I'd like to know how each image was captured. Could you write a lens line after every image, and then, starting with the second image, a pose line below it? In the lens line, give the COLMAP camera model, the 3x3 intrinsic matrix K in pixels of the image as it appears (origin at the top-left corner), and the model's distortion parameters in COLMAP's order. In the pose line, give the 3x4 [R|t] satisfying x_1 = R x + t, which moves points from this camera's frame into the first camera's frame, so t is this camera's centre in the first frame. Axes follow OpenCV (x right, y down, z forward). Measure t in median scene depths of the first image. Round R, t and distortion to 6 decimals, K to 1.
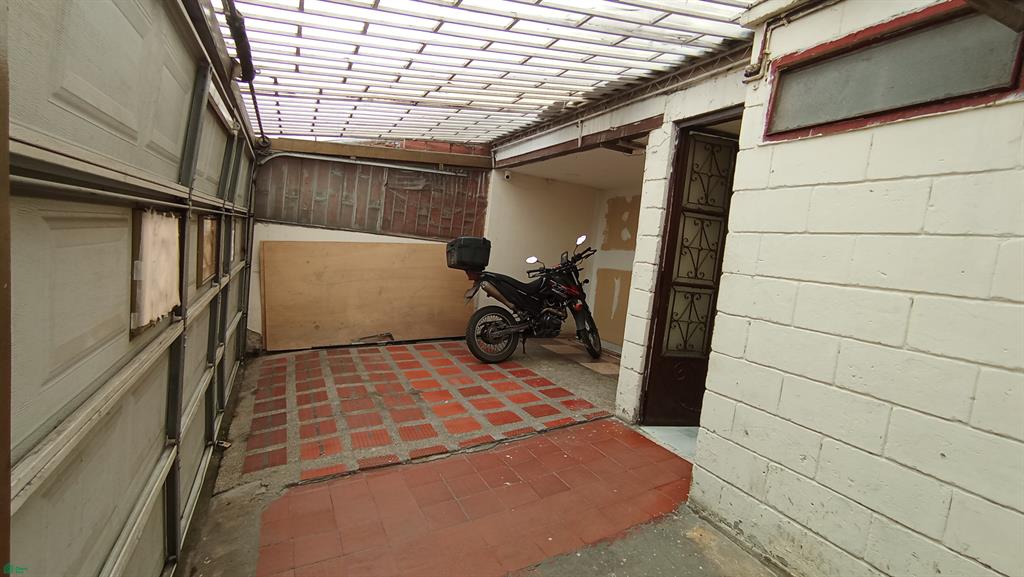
lens RADIAL K [[467.8, 0, 507.8], [0, 467.8, 291.0], [0, 0, 1]] dist [-0.051926, 0.035073]
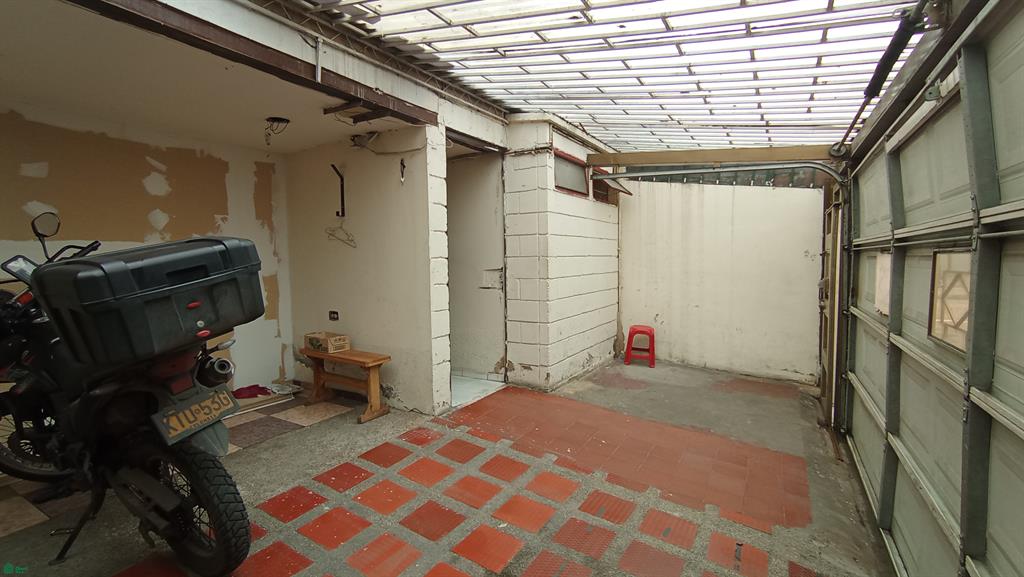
lens RADIAL K [[467.8, 0, 507.8], [0, 467.8, 291.0], [0, 0, 1]] dist [-0.051926, 0.035073]
pose [[-0.552354, -0.151461, 0.819735, -0.596545], [0.034788, 0.978311, 0.204202, -0.179098], [-0.832884, 0.141309, -0.535104, 1.327094]]
